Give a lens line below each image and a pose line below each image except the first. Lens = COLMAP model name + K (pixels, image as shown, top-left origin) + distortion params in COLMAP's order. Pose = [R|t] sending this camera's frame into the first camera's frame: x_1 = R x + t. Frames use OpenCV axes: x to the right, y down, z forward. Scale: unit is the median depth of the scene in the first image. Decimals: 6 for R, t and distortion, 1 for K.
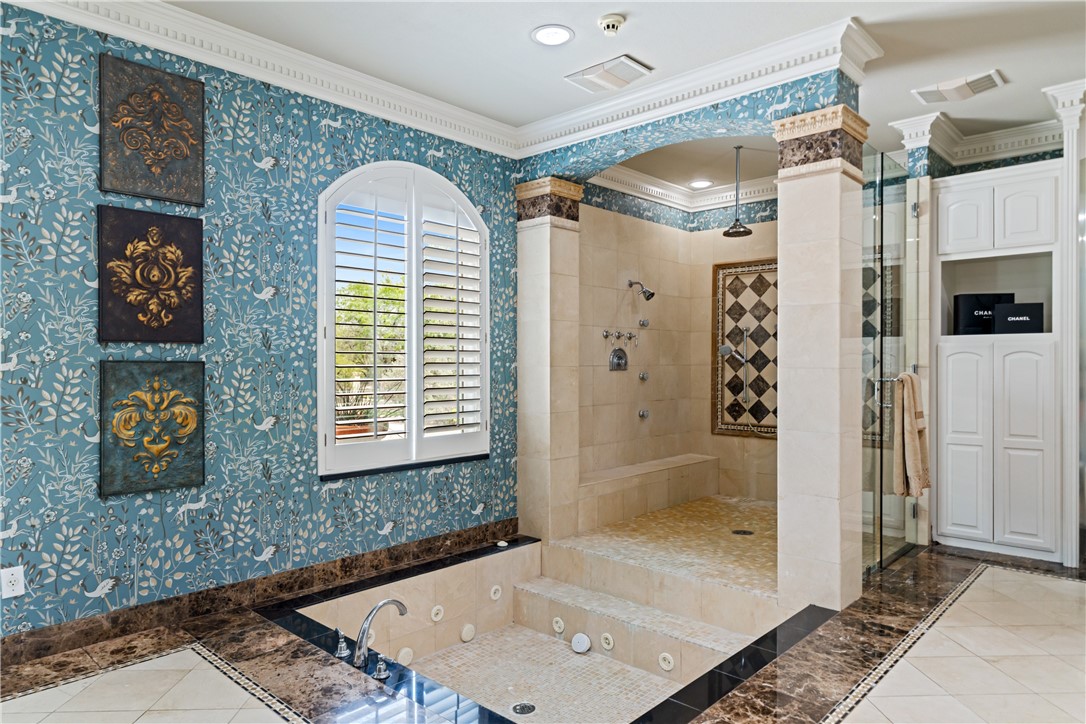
lens RADIAL K [[685.1, 0, 543.2], [0, 685.1, 358.7], [0, 0, 1]] dist [-0.000011, 0.003343]
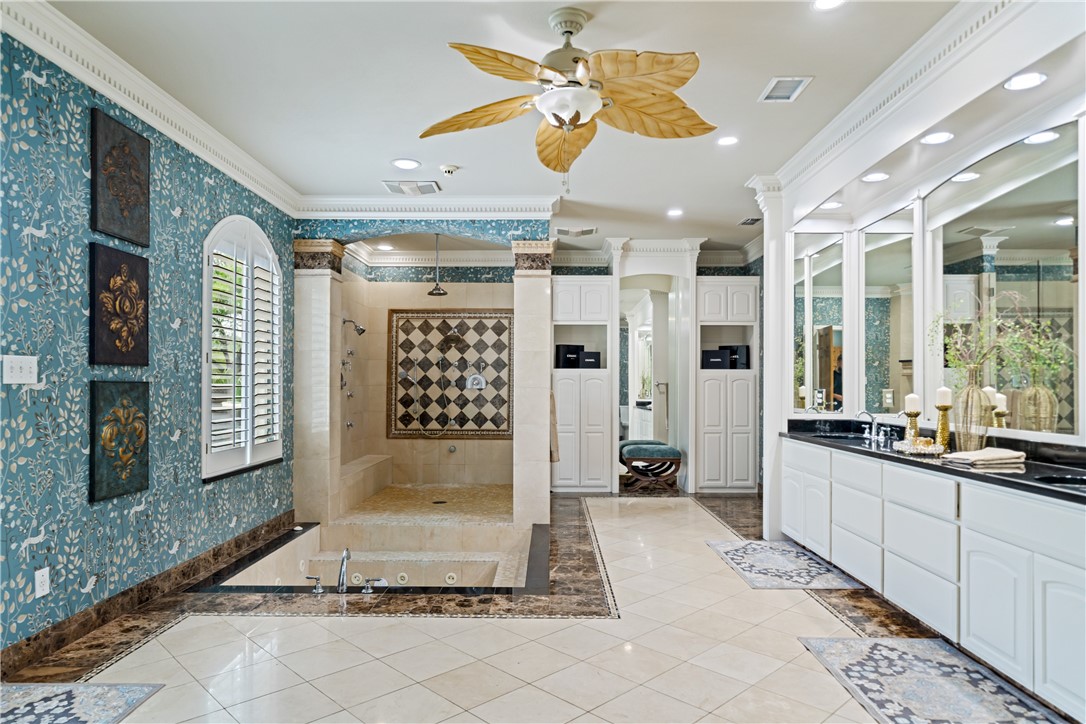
lens RADIAL K [[666.4, 0, 542.9], [0, 666.4, 371.9], [0, 0, 1]] dist [0.003302, 0.000364]
pose [[0.740154, 0.016027, 0.672247, -0.729792], [-0.008729, 0.999861, -0.014227, -0.002538], [-0.672381, 0.004662, 0.740190, -0.267276]]
